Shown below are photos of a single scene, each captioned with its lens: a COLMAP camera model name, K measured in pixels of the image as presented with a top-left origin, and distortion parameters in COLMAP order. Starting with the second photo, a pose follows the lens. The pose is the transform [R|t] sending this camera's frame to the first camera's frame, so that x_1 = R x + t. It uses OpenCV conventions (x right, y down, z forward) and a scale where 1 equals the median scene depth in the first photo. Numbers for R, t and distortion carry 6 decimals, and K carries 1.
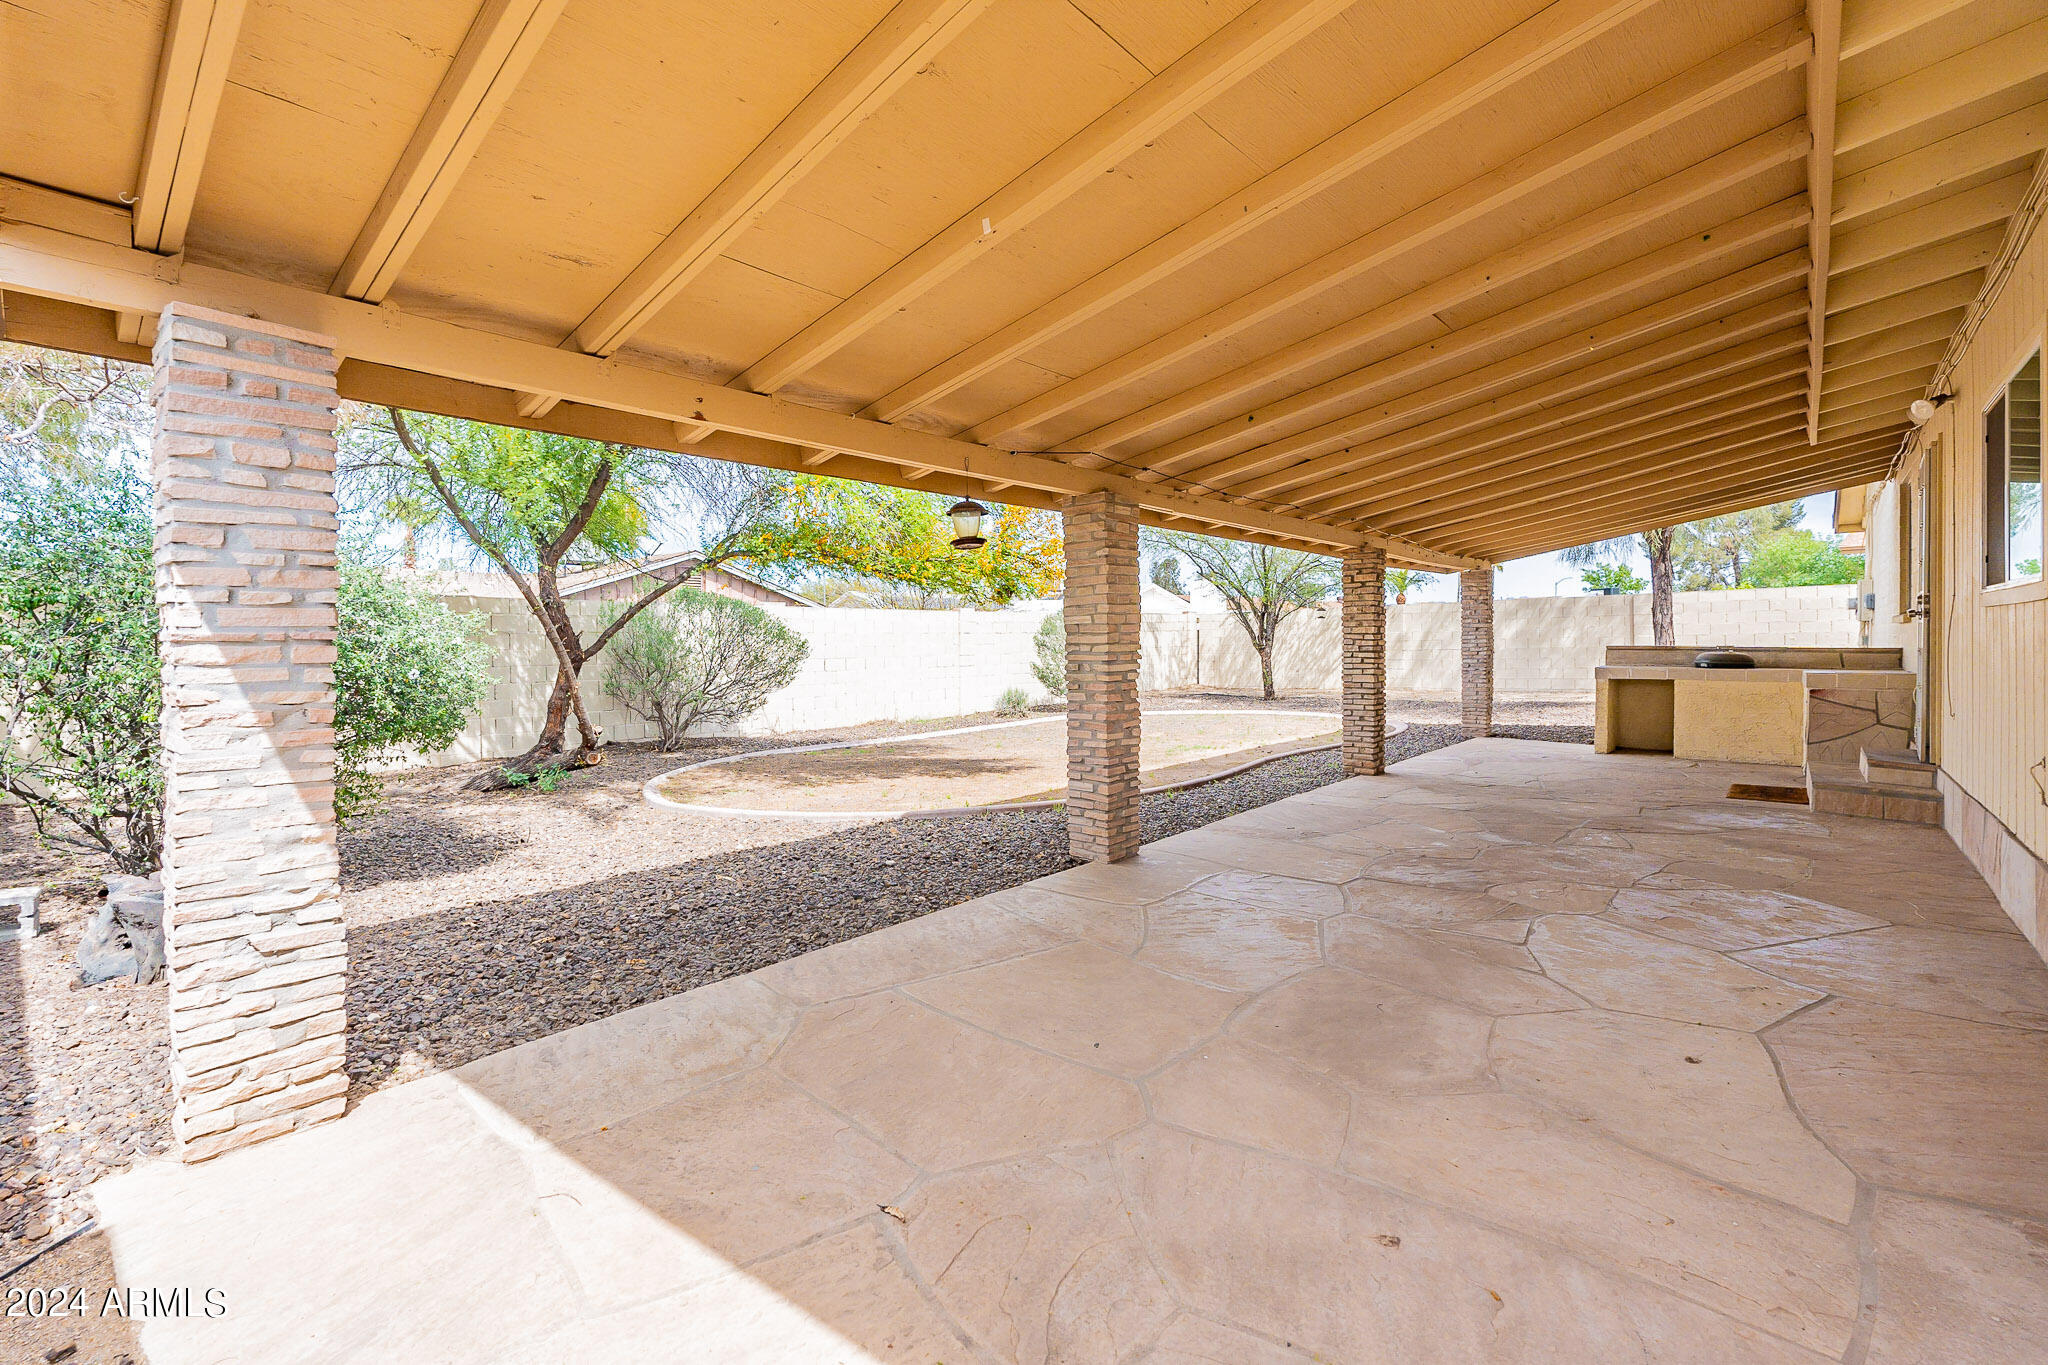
lens RADIAL K [[913.0, 0, 1017.7], [0, 913.0, 624.0], [0, 0, 1]] dist [-0.006575, 0.000034]
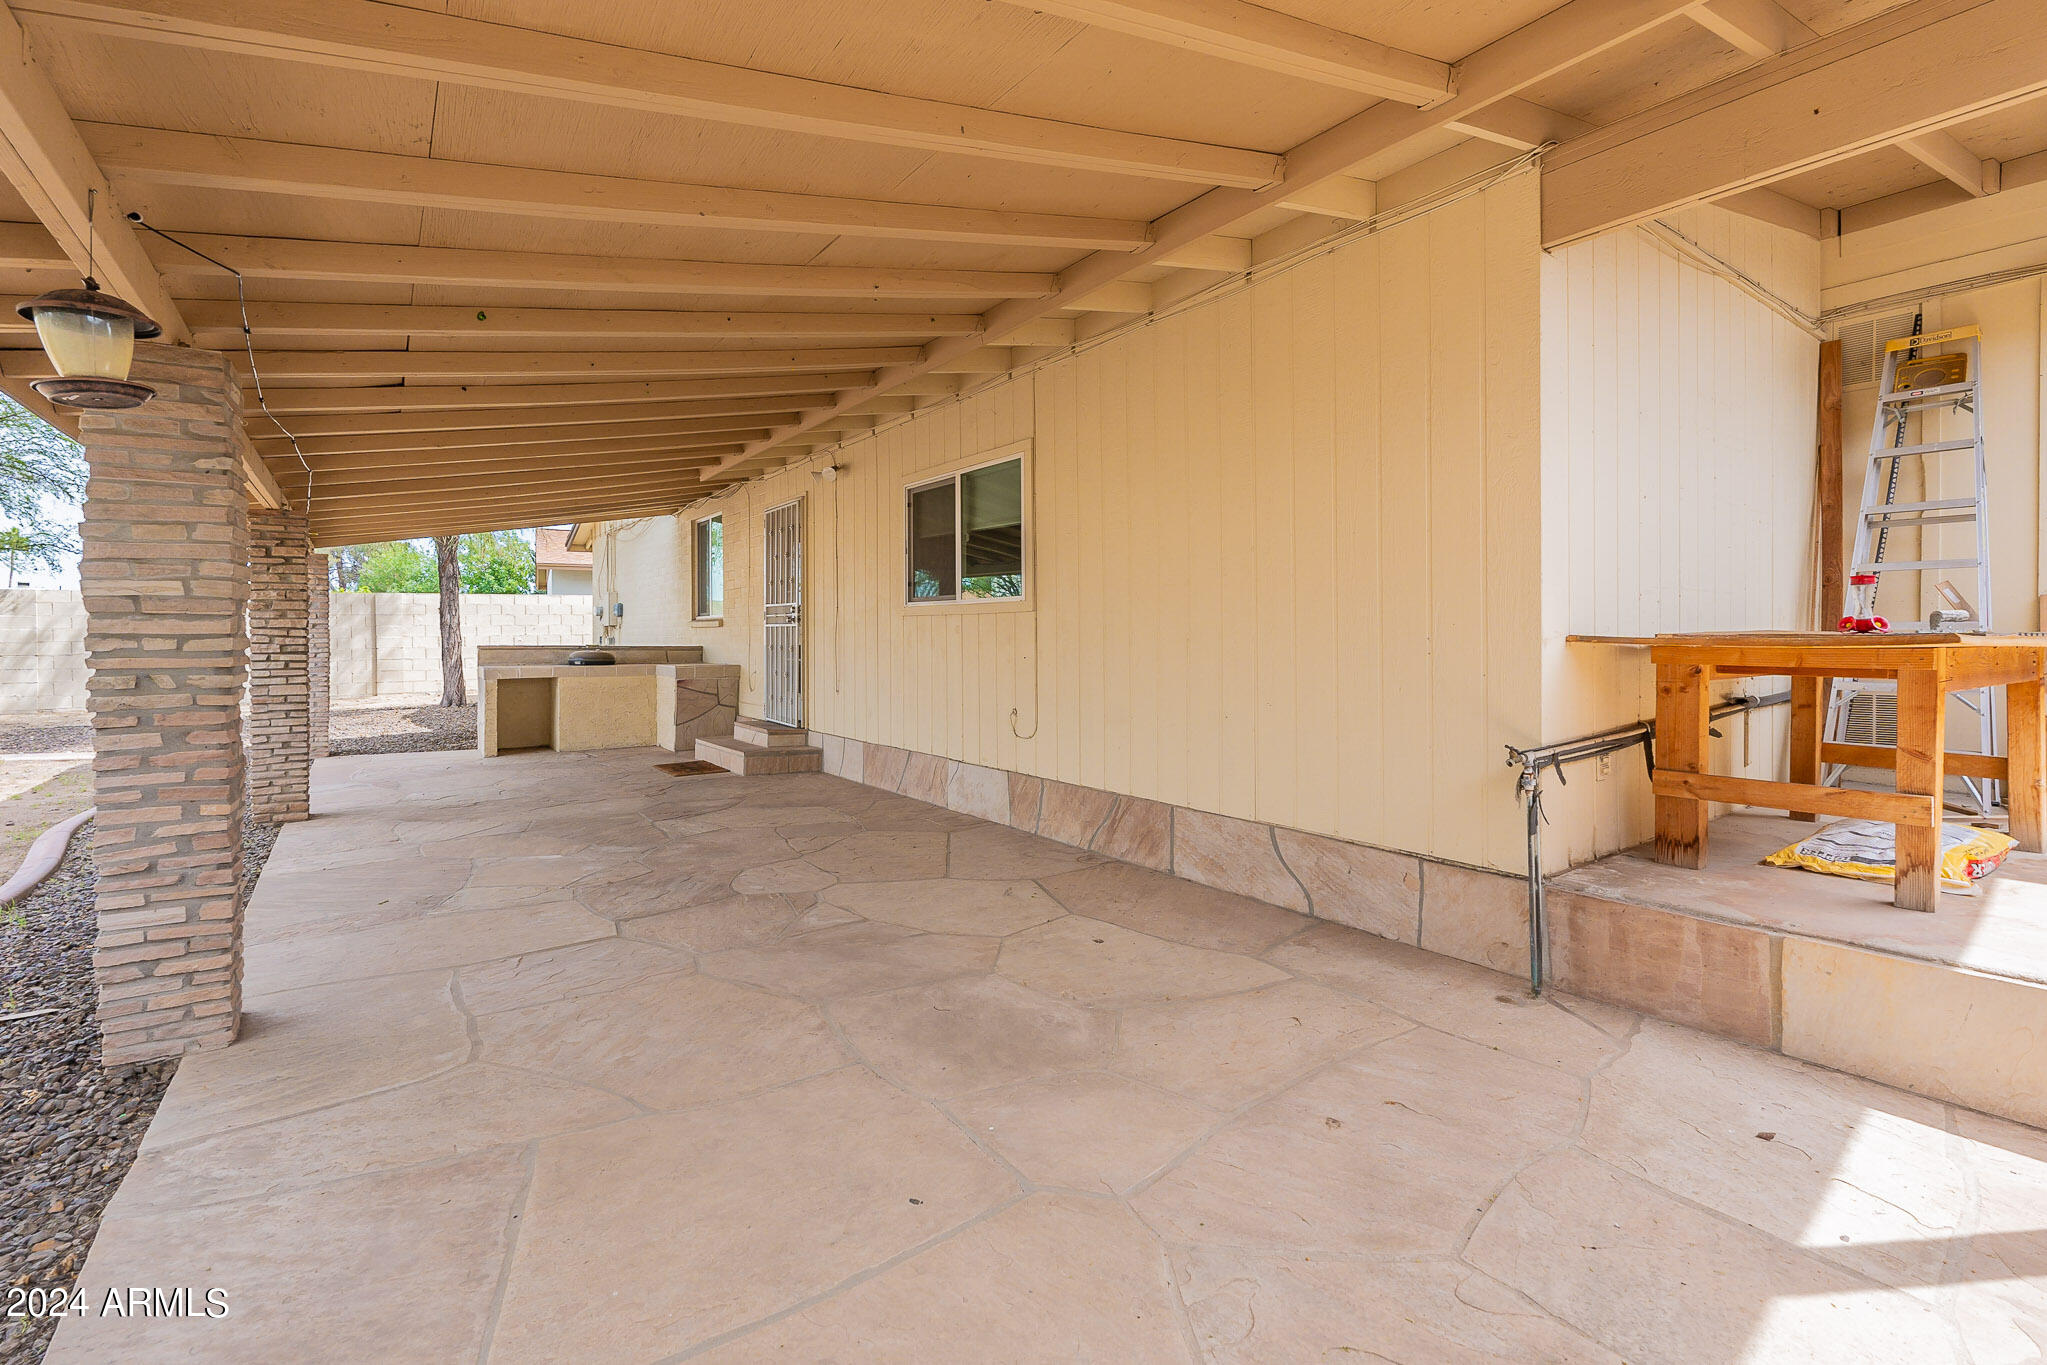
lens RADIAL K [[912.6, 0, 1017.2], [0, 912.6, 624.0], [0, 0, 1]] dist [-0.006575, 0.000034]
pose [[0.209927, 0.021934, 0.977471, -0.404586], [-0.017356, 0.999674, -0.018705, 0.020651], [-0.977563, -0.013038, 0.210240, 0.537050]]
